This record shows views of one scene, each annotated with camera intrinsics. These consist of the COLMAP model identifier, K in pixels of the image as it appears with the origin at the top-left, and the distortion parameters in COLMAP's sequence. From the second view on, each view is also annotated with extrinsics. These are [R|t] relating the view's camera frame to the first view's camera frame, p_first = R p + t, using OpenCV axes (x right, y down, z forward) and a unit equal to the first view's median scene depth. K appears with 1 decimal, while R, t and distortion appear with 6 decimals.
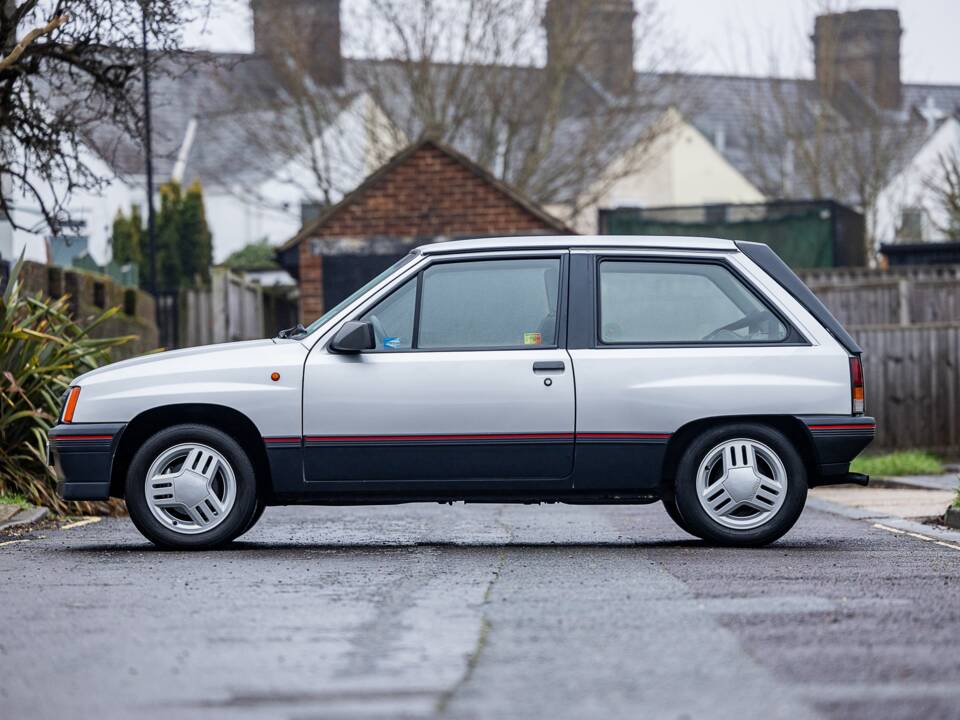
lens RADIAL K [[4573.5, 0, 480.0], [0, 4573.5, 360.0], [0, 0, 1]] dist [0.029329, -2.408711]
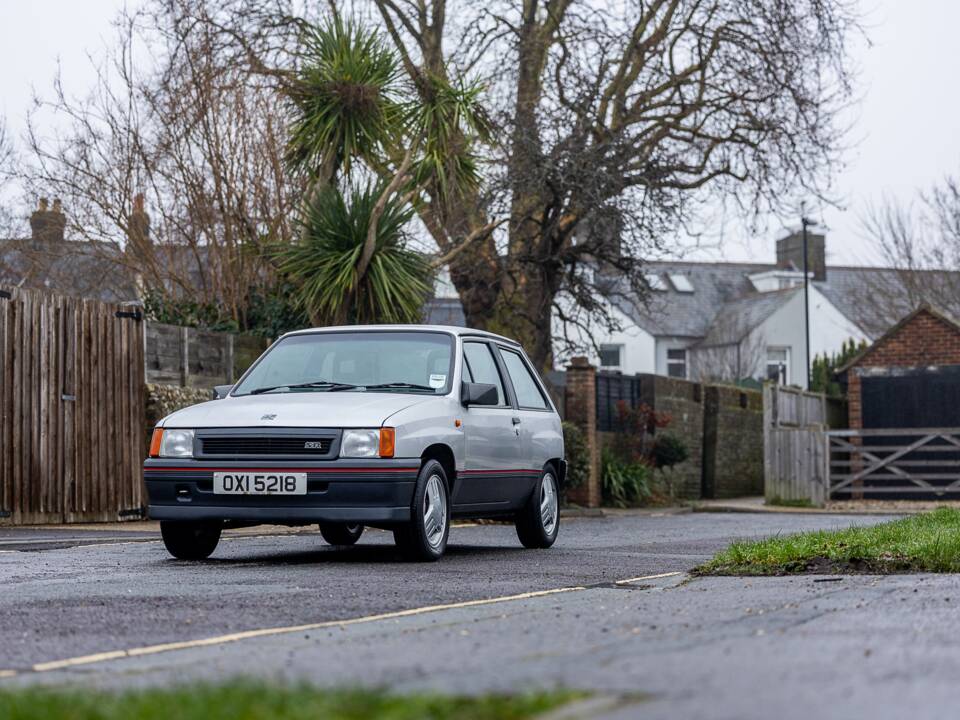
lens RADIAL K [[2359.8, 0, 480.0], [0, 2359.8, 360.0], [0, 0, 1]] dist [-0.063864, 0.364010]
pose [[0.950762, -0.000593, -0.309921, 0.102327], [-0.011233, 0.999275, -0.036373, 0.004248], [0.309718, 0.038063, 0.950066, 0.124513]]
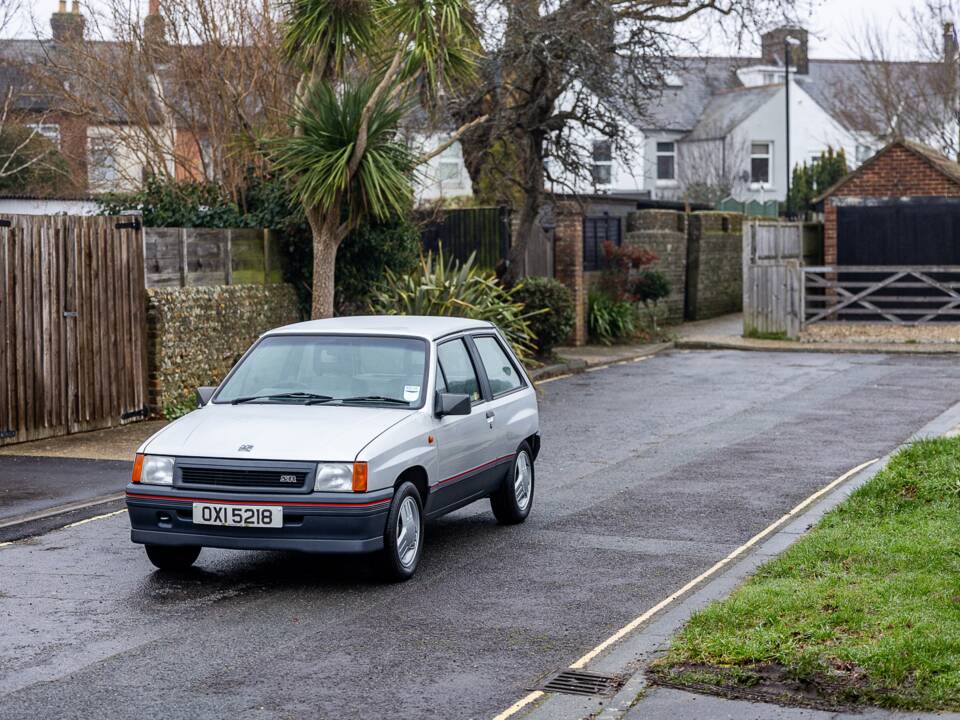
lens RADIAL K [[2199.9, 0, 480.0], [0, 2199.9, 360.0], [0, 0, 1]] dist [0.013423, 0.089697]
pose [[0.949996, 0.033962, -0.310411, 0.102212], [-0.009695, 0.996797, 0.079386, -0.030034], [0.312113, -0.072407, 0.947282, 0.137088]]
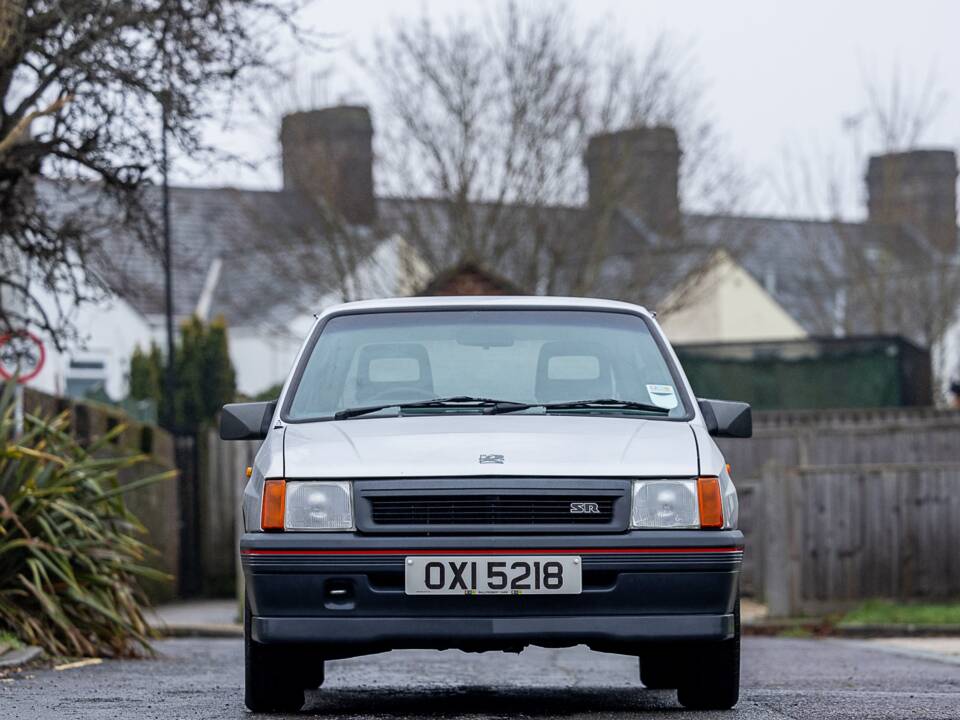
lens RADIAL K [[4573.5, 0, 480.0], [0, 4573.5, 360.0], [0, 0, 1]] dist [0.029329, -2.408711]
pose [[0.999971, 0.004327, -0.006228, -0.003225], [-0.004555, 0.999299, -0.037158, 0.005859], [0.006063, 0.037186, 0.999290, 0.075576]]
